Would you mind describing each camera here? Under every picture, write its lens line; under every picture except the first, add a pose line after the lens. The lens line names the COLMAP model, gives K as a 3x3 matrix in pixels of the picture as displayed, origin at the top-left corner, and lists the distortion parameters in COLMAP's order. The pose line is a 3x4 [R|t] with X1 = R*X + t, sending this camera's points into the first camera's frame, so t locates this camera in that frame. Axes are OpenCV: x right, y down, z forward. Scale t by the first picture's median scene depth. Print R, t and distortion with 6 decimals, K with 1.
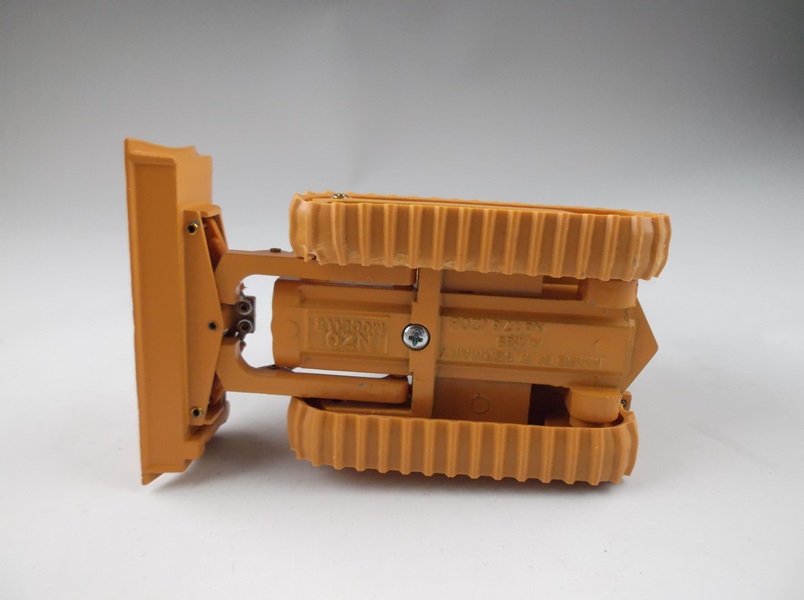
lens RADIAL K [[562.9, 0, 397.8], [0, 562.9, 303.4], [0, 0, 1]] dist [-0.005708, -0.001870]
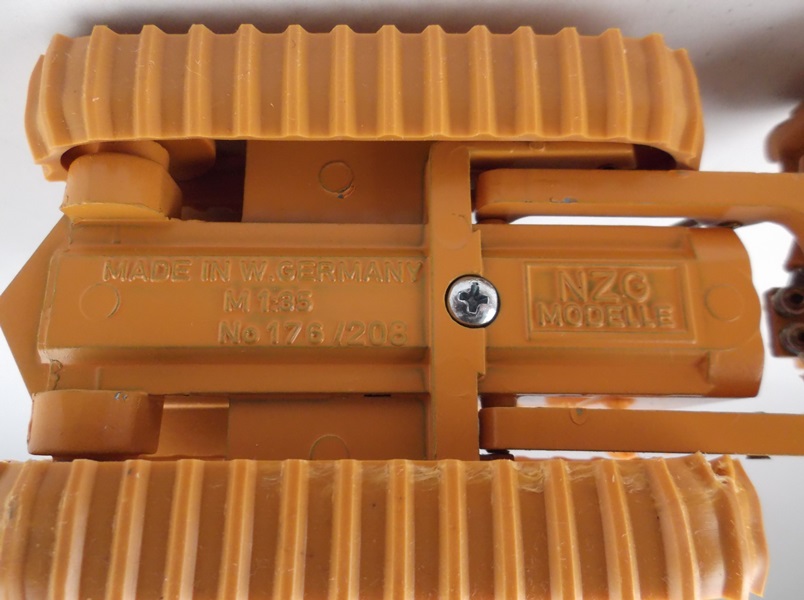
lens RADIAL K [[562.9, 0, 397.8], [0, 562.9, 303.4], [0, 0, 1]] dist [-0.005708, -0.001870]
pose [[-0.998122, 0.053931, 0.029035, 0.085033], [-0.054266, -0.998467, -0.010895, 0.067676], [0.028403, -0.012450, 0.999519, 0.500172]]
